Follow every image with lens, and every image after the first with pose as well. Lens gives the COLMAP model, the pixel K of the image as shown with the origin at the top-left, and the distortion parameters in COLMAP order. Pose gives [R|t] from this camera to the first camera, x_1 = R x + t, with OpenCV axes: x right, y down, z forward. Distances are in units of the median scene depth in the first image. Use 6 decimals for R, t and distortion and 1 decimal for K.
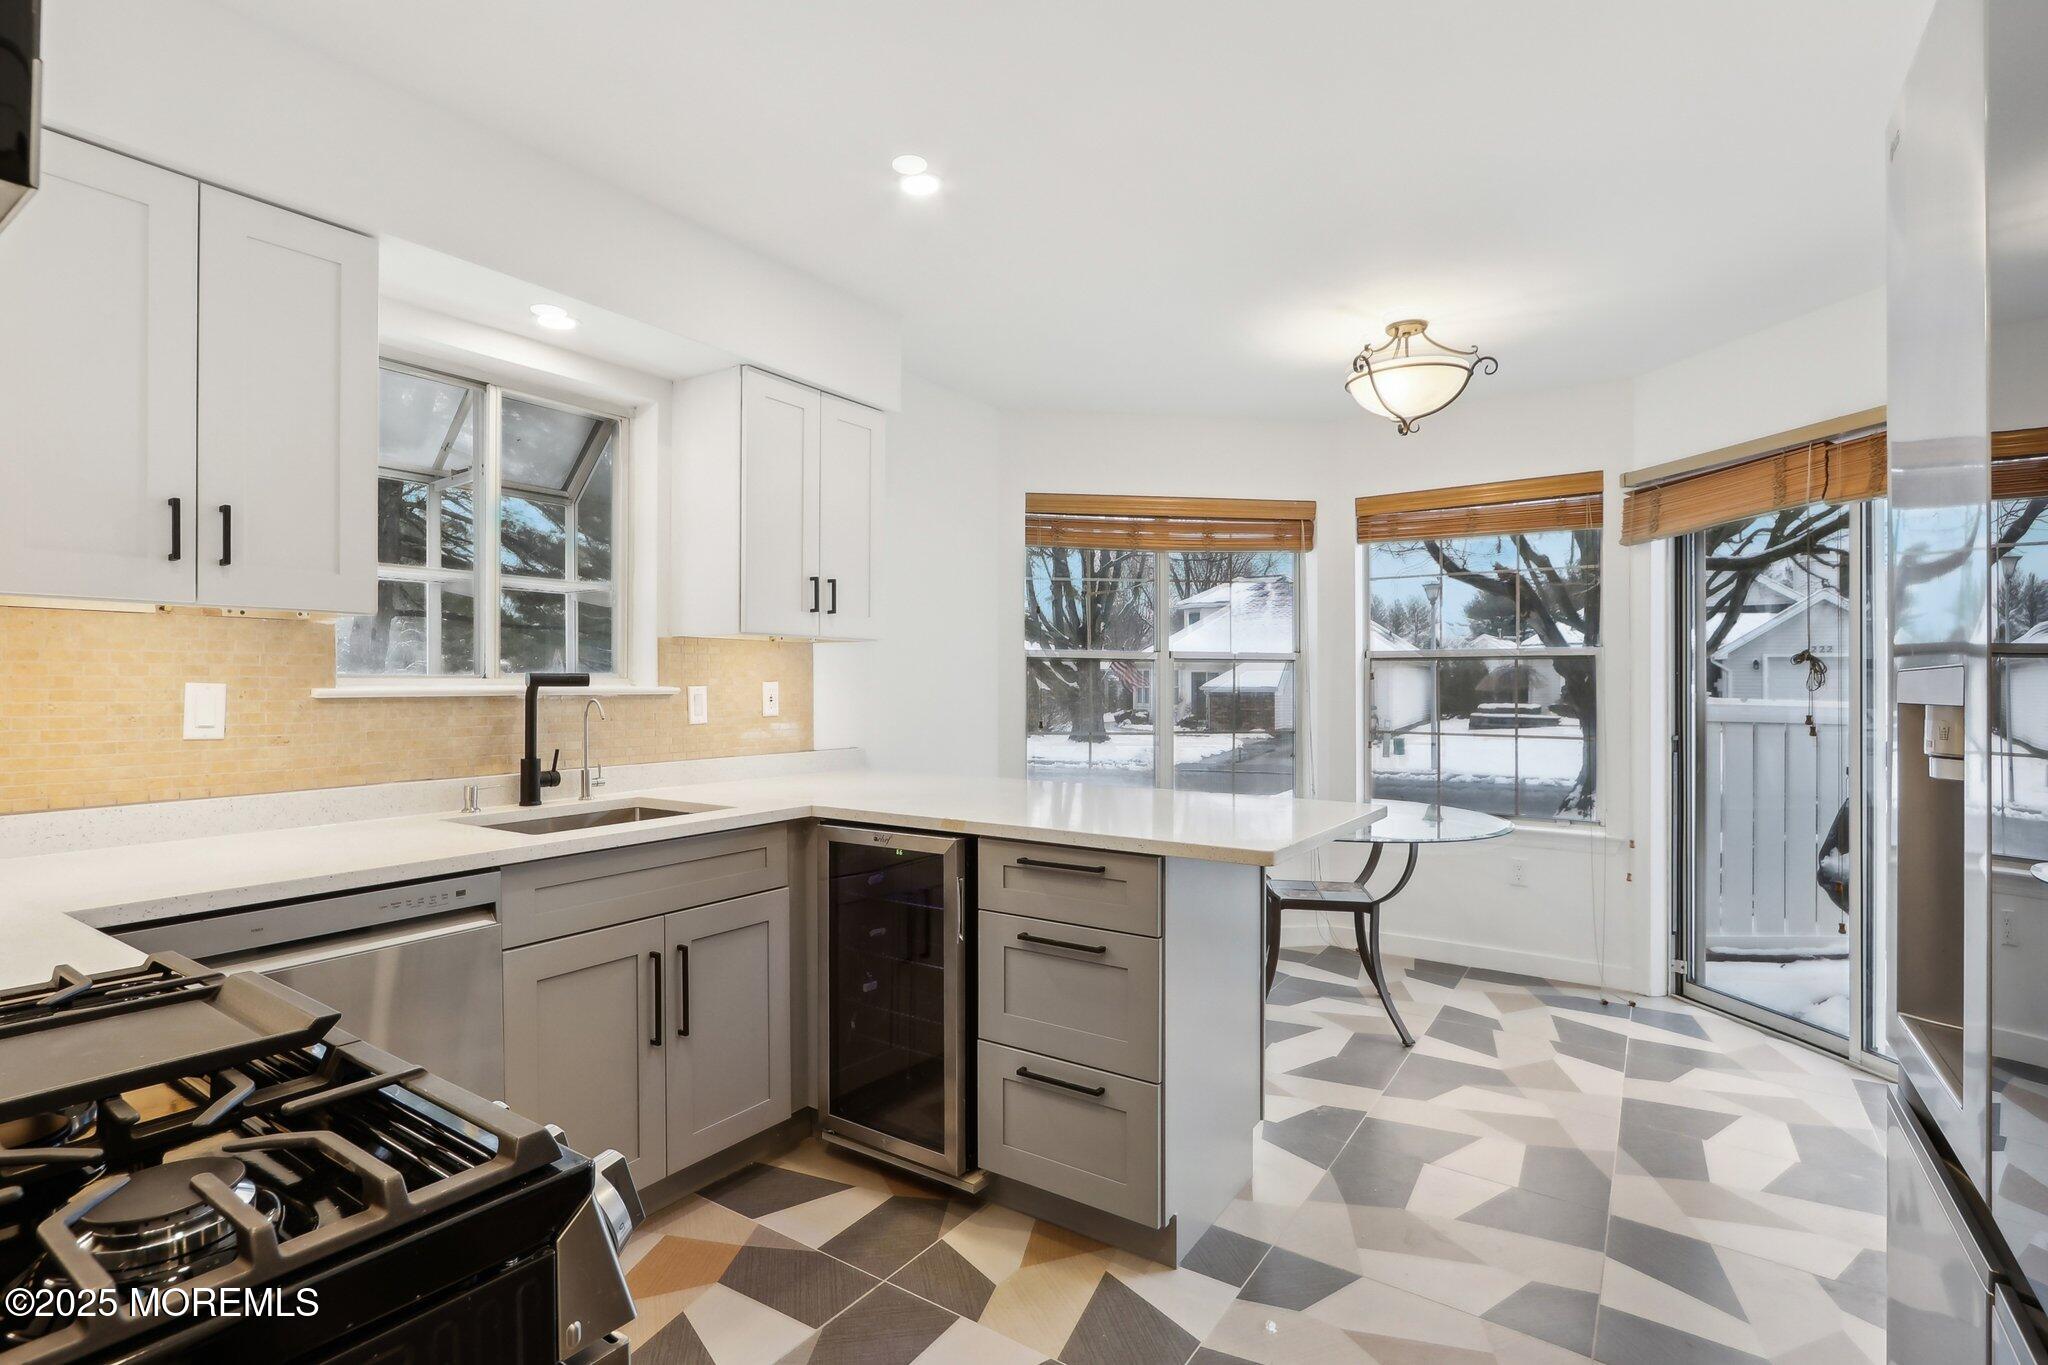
lens RADIAL K [[954.1, 0, 1022.7], [0, 954.1, 677.9], [0, 0, 1]] dist [-0.046312, 0.014065]
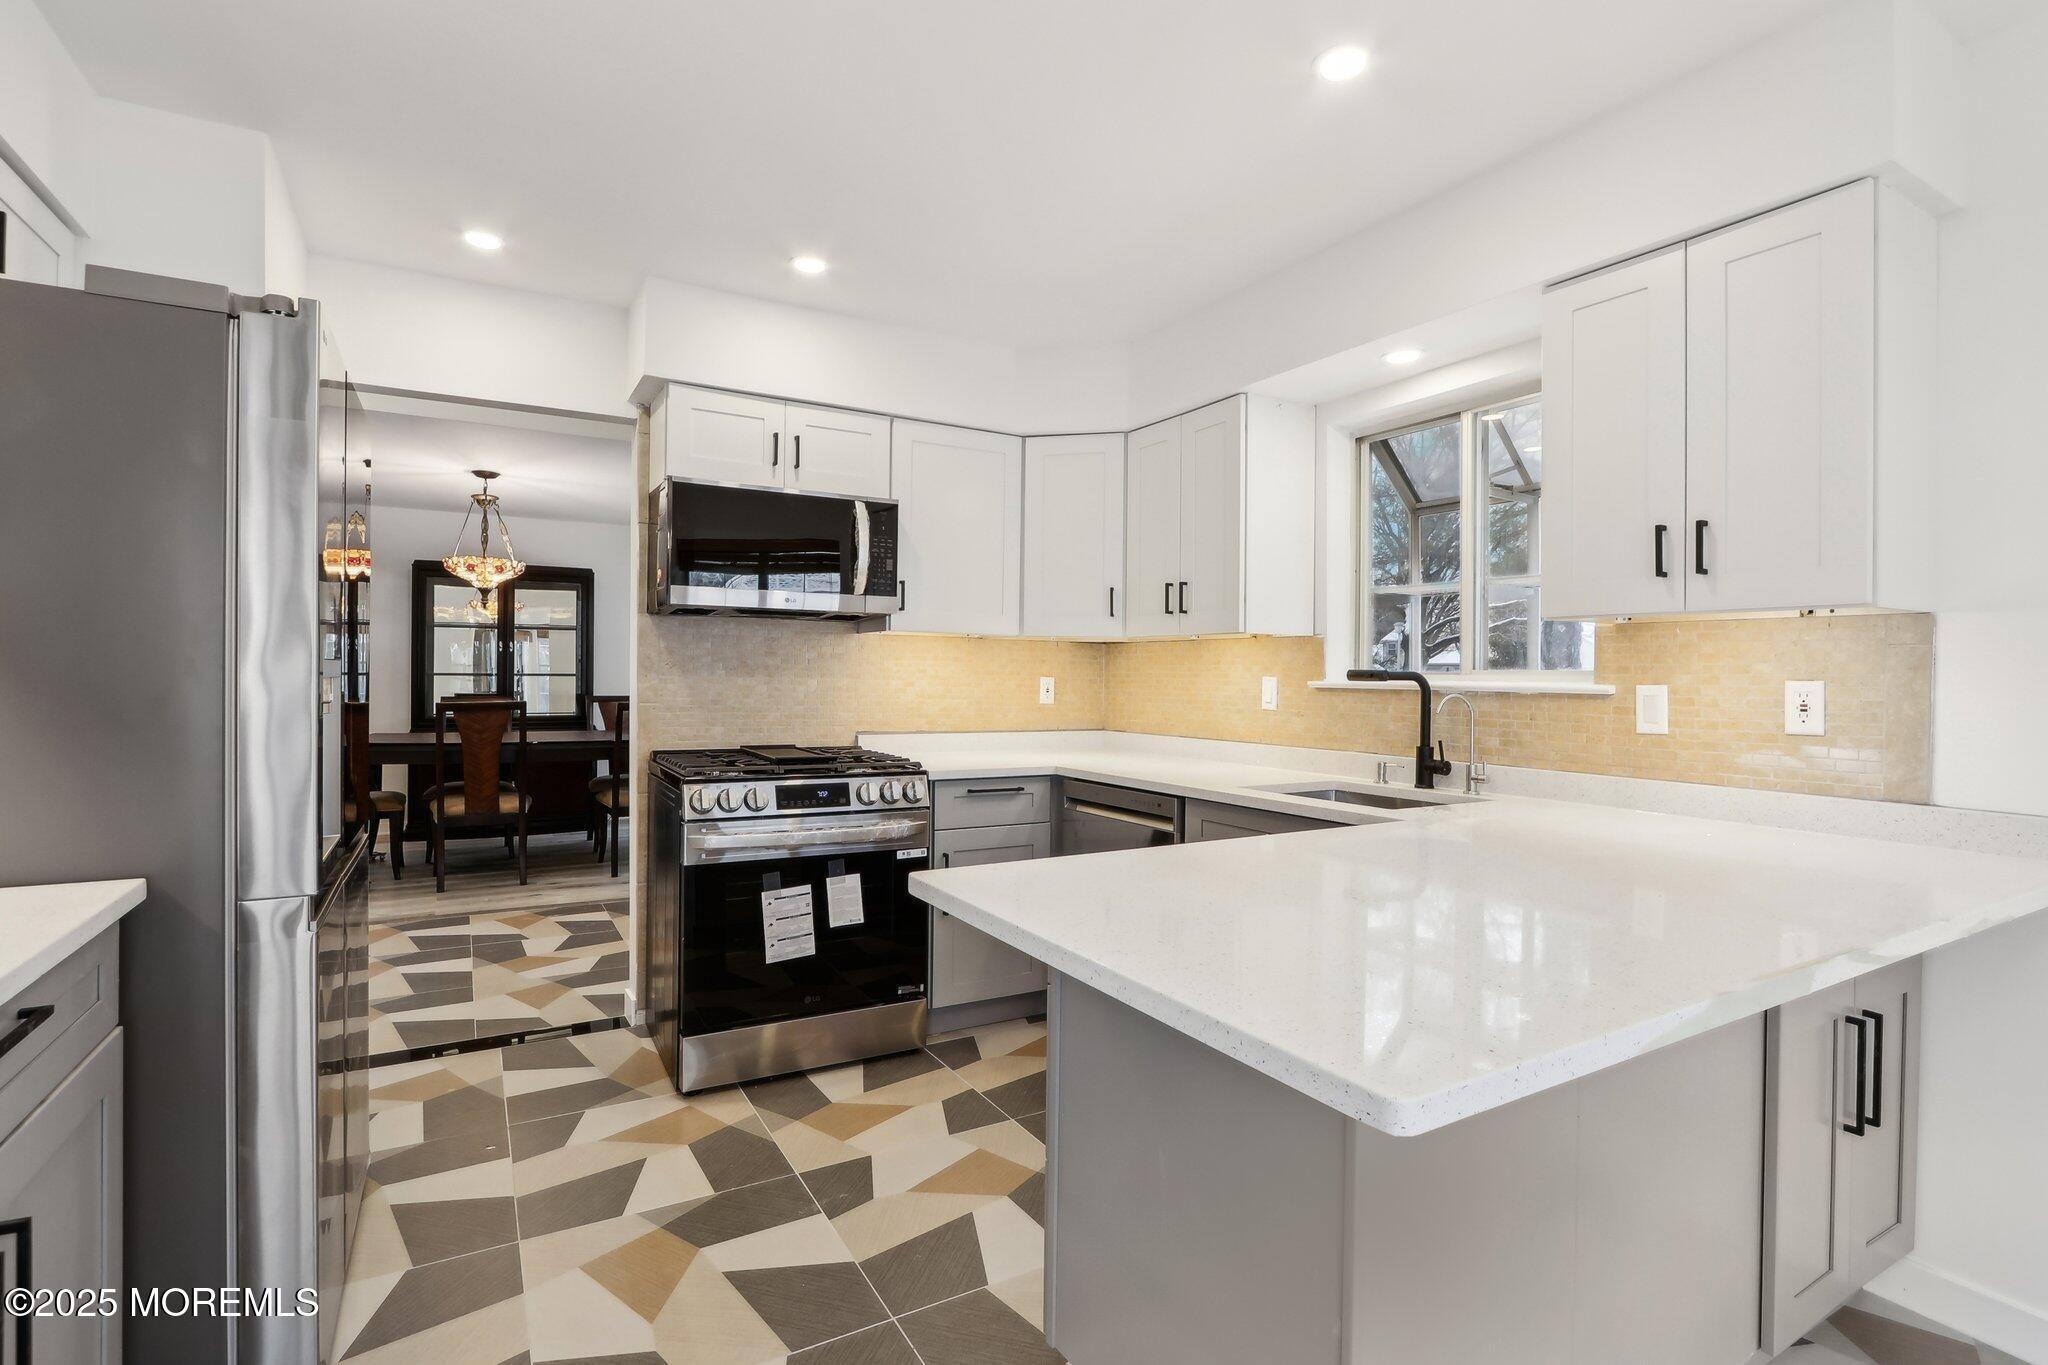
lens RADIAL K [[954.1, 0, 1022.7], [0, 954.1, 677.9], [0, 0, 1]] dist [-0.046312, 0.014065]
pose [[-0.423974, 0.000008, -0.905674, 0.700604], [-0.005433, 0.999982, 0.002552, 0.004220], [0.905658, 0.006003, -0.423966, 1.047463]]
